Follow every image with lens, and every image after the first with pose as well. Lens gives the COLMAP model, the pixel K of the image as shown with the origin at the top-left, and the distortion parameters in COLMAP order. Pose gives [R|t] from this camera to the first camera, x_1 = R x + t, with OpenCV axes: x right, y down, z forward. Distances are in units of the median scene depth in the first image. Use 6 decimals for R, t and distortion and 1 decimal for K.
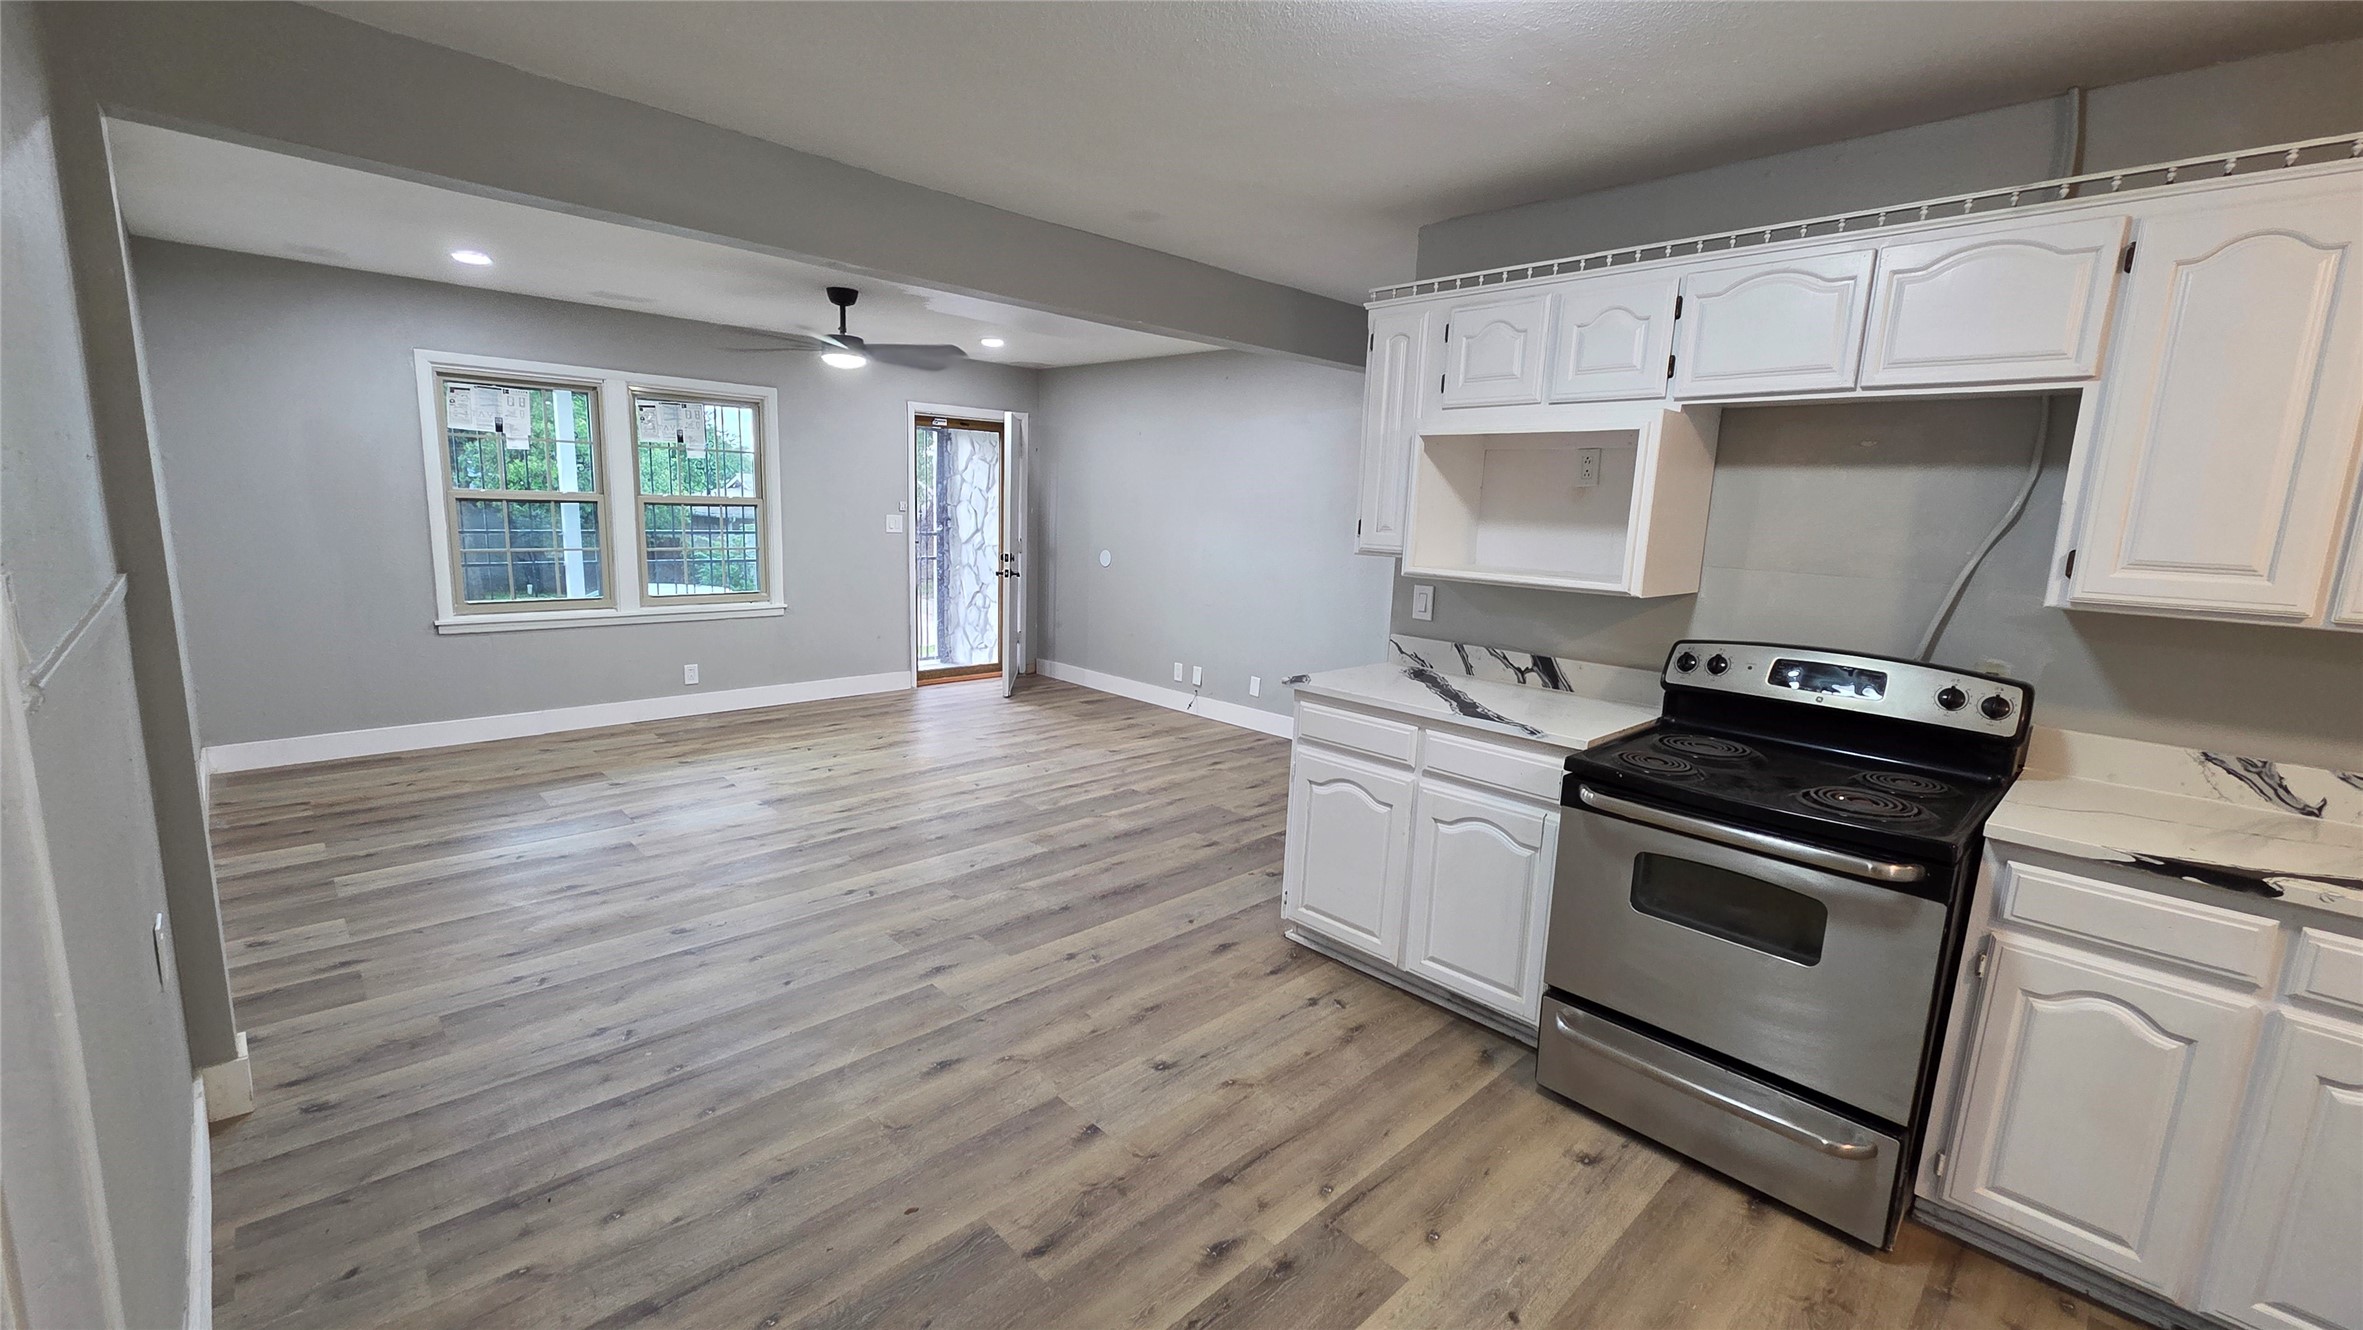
lens RADIAL K [[969.9, 0, 1175.1], [0, 969.9, 668.9], [0, 0, 1]] dist [0.004029, 0.000023]
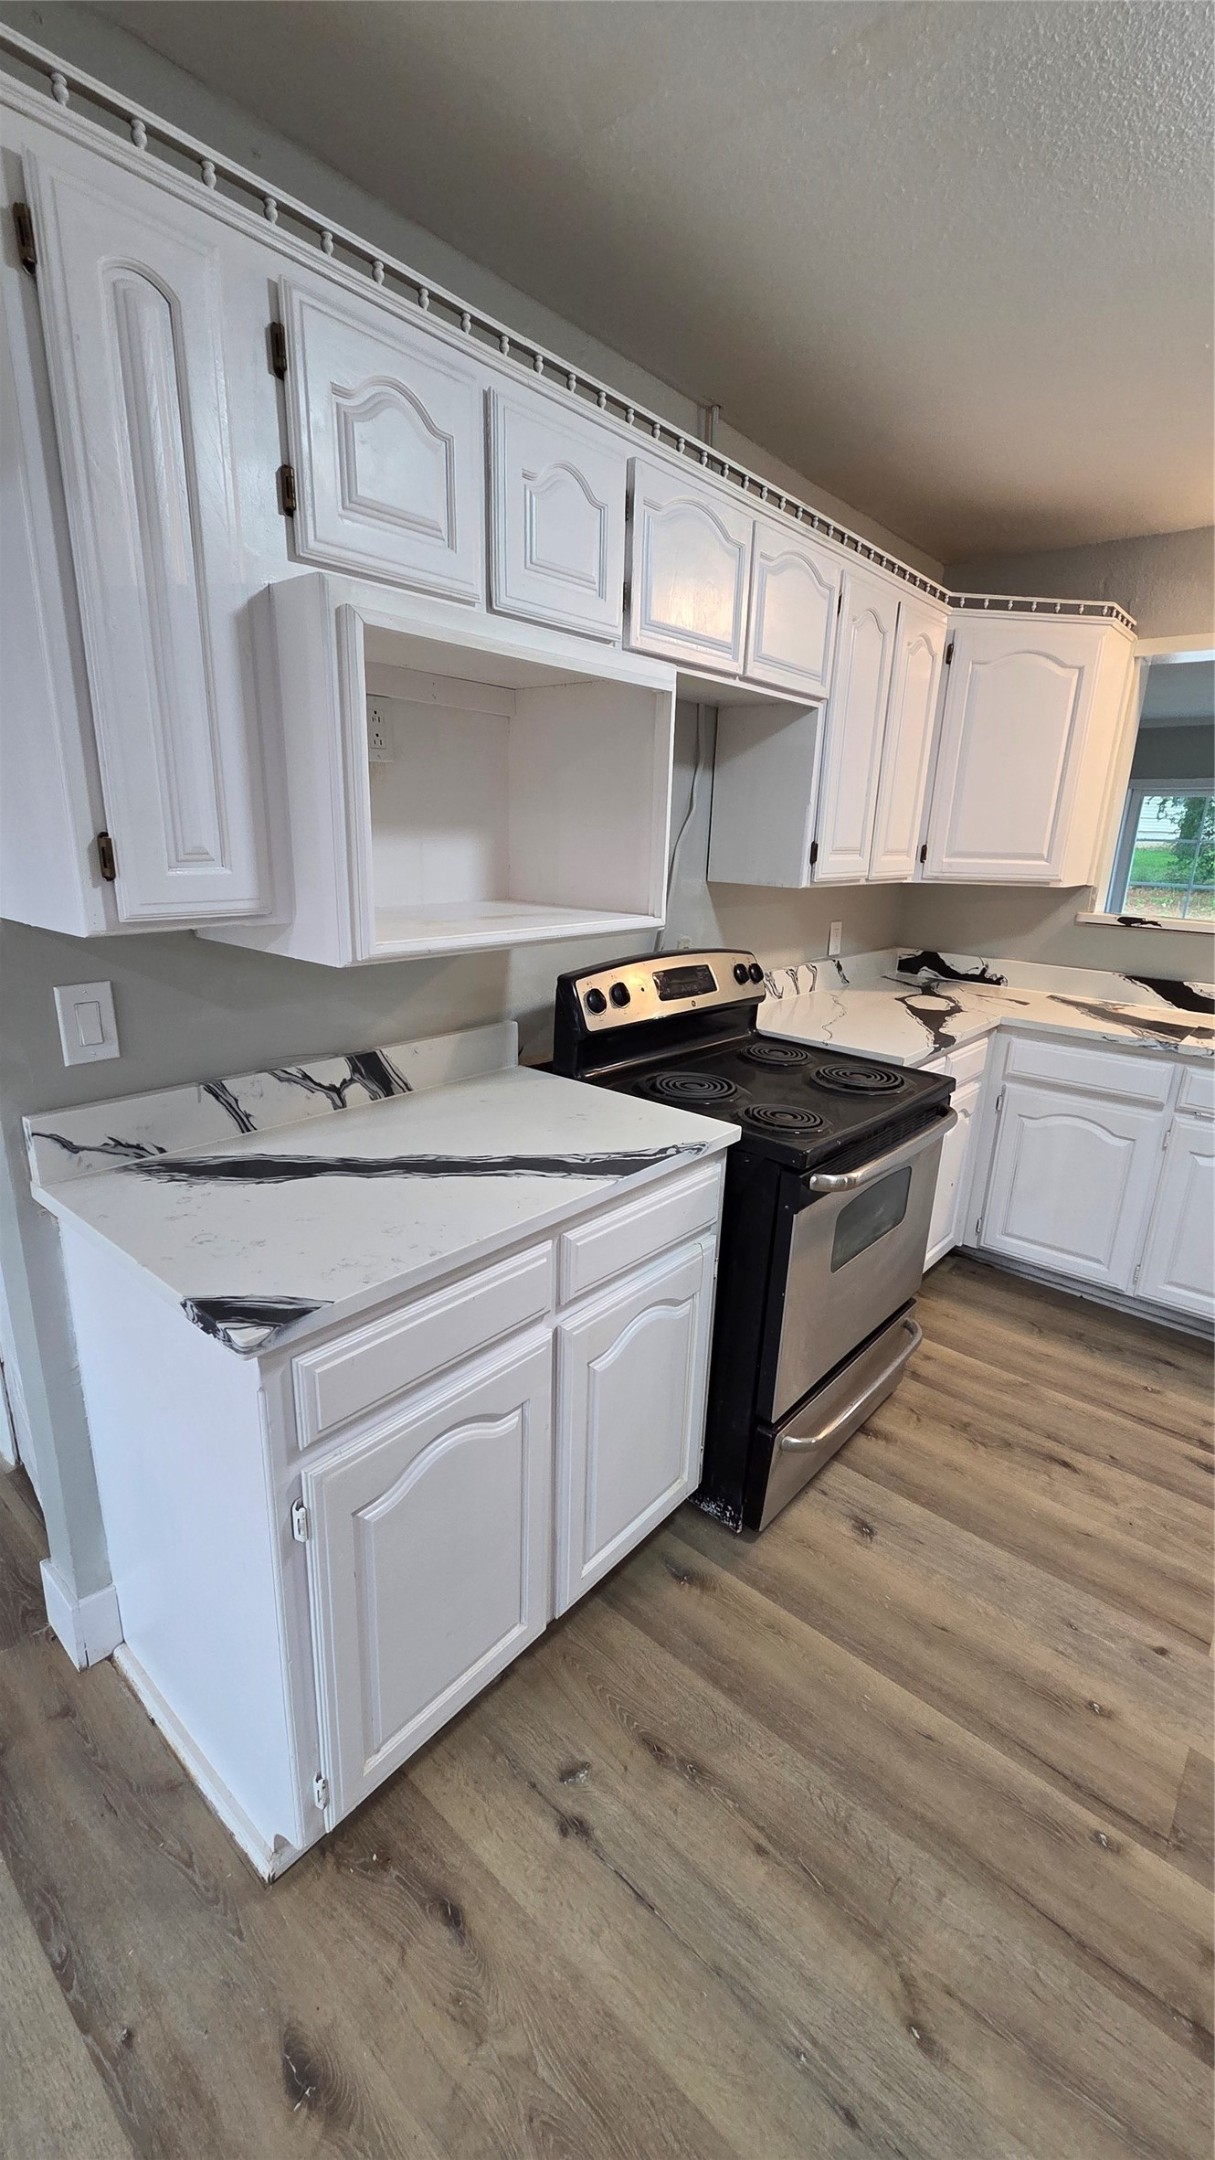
lens RADIAL K [[881.5, 0, 607.5], [0, 881.5, 1080.0], [0, 0, 1]] dist [0.005074, 0.000117]
pose [[-0.101128, -0.313198, 0.944288, -0.159614], [0.137182, 0.935698, 0.325040, -0.154115], [-0.985370, 0.162410, -0.051660, 0.875694]]
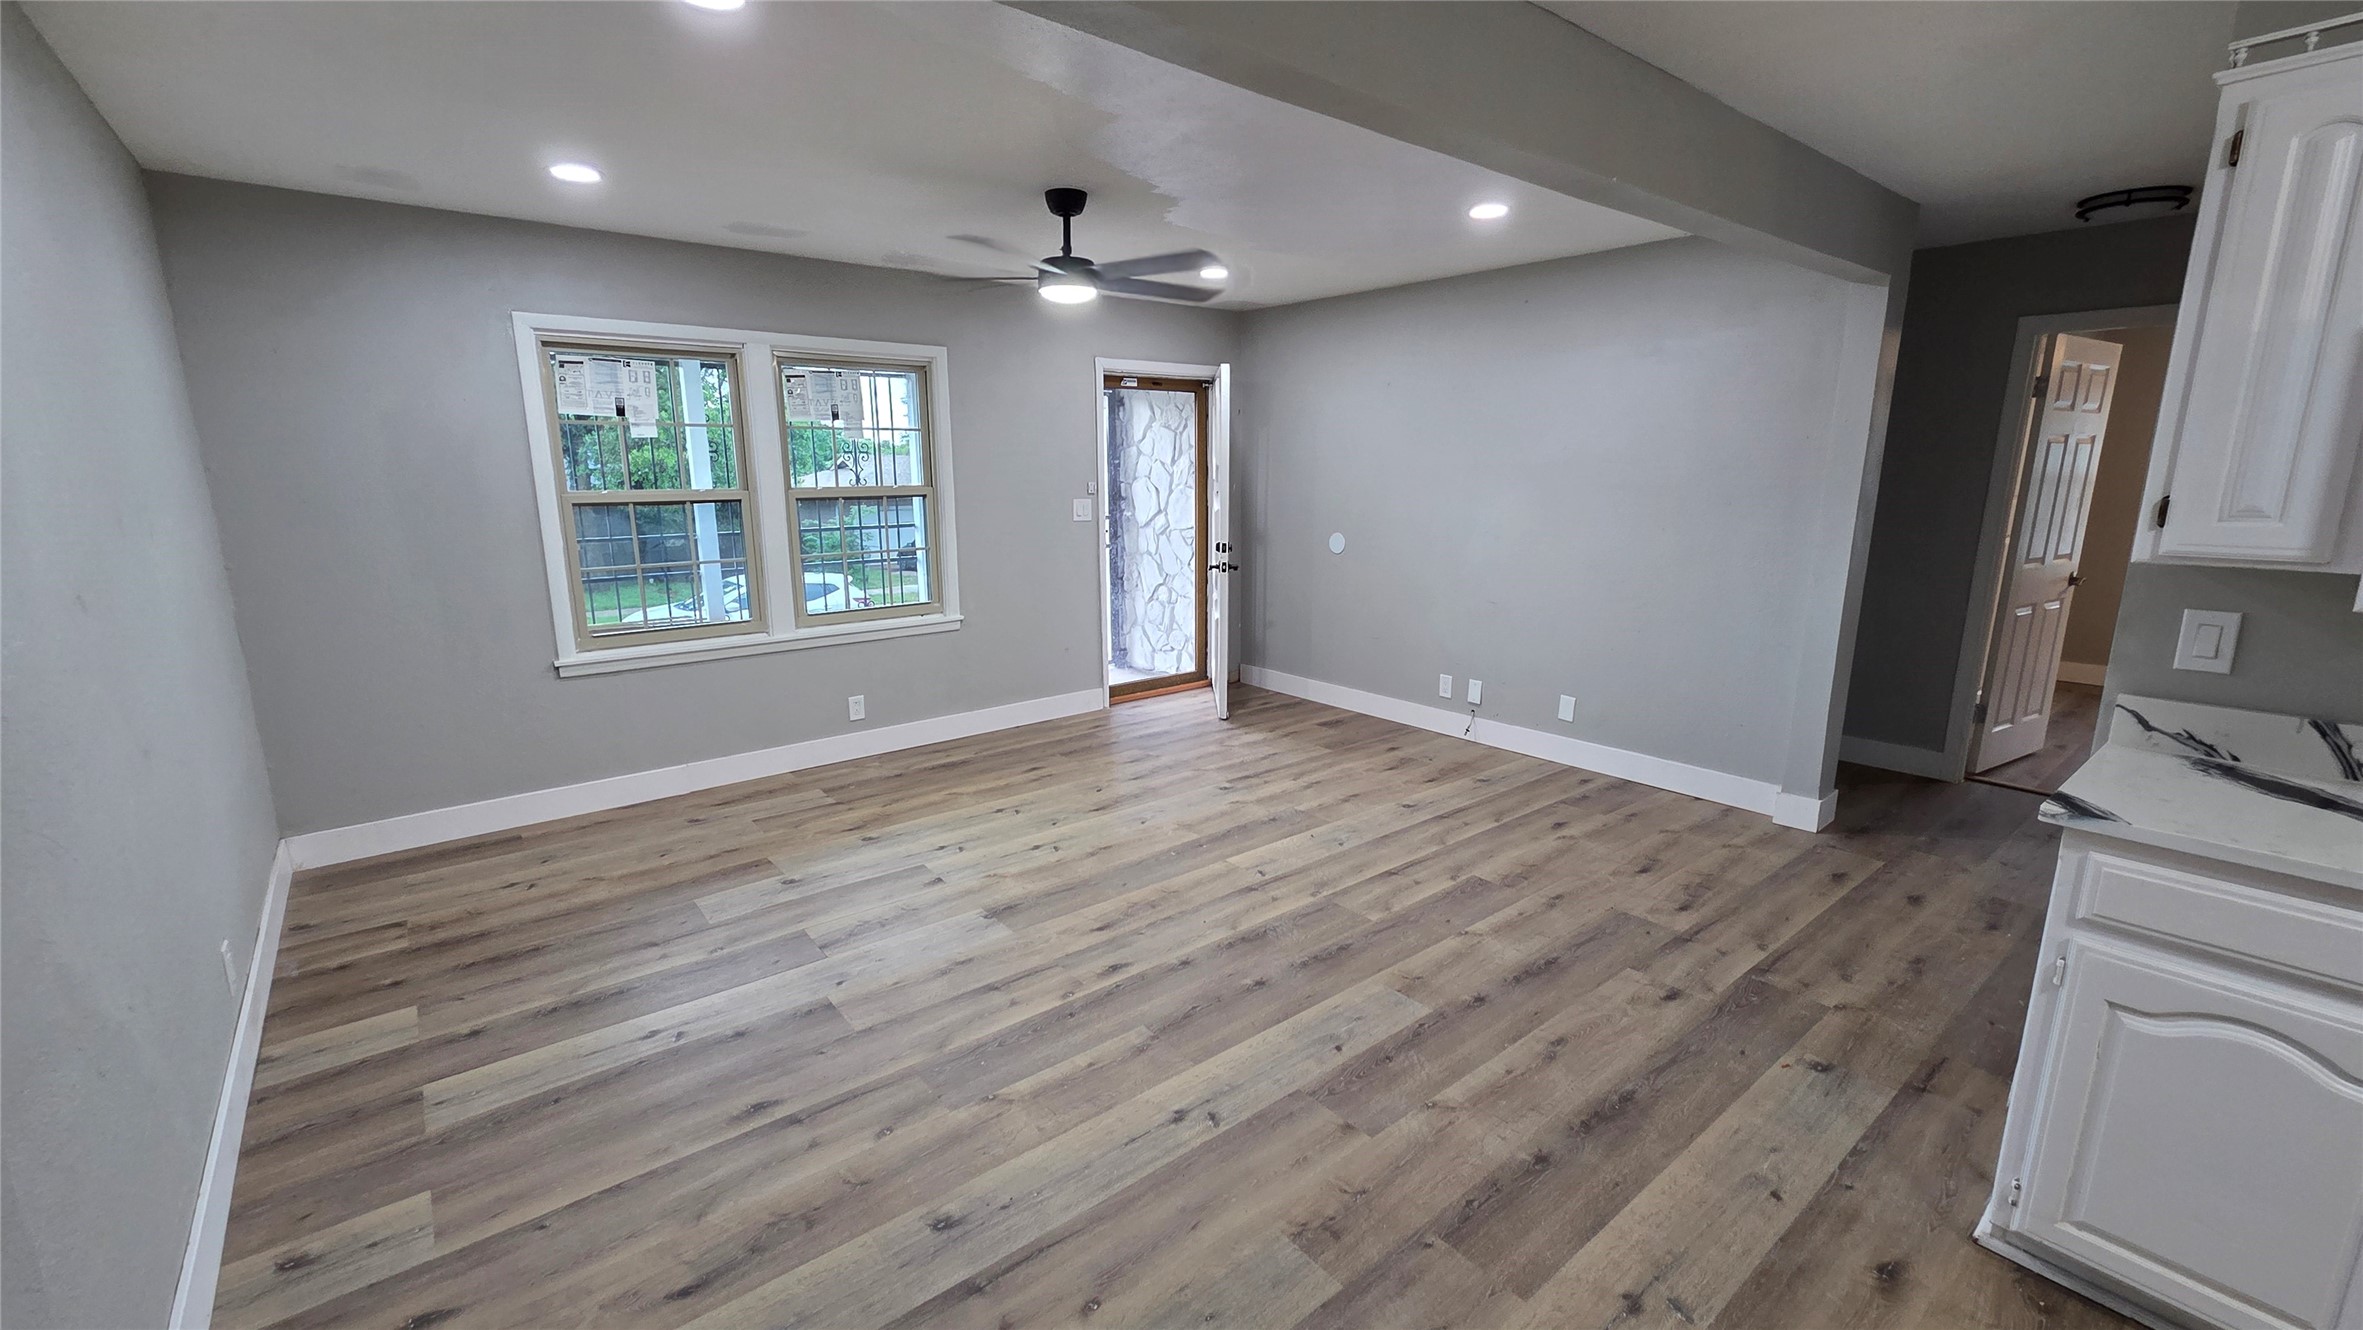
lens RADIAL K [[964.4, 0, 1178.9], [0, 964.4, 664.8], [0, 0, 1]] dist [0.005074, 0.000117]
pose [[0.995895, -0.022828, -0.087587, -0.310657], [0.025705, 0.999162, 0.031861, -0.096086], [0.086786, -0.033982, 0.995647, 0.433964]]
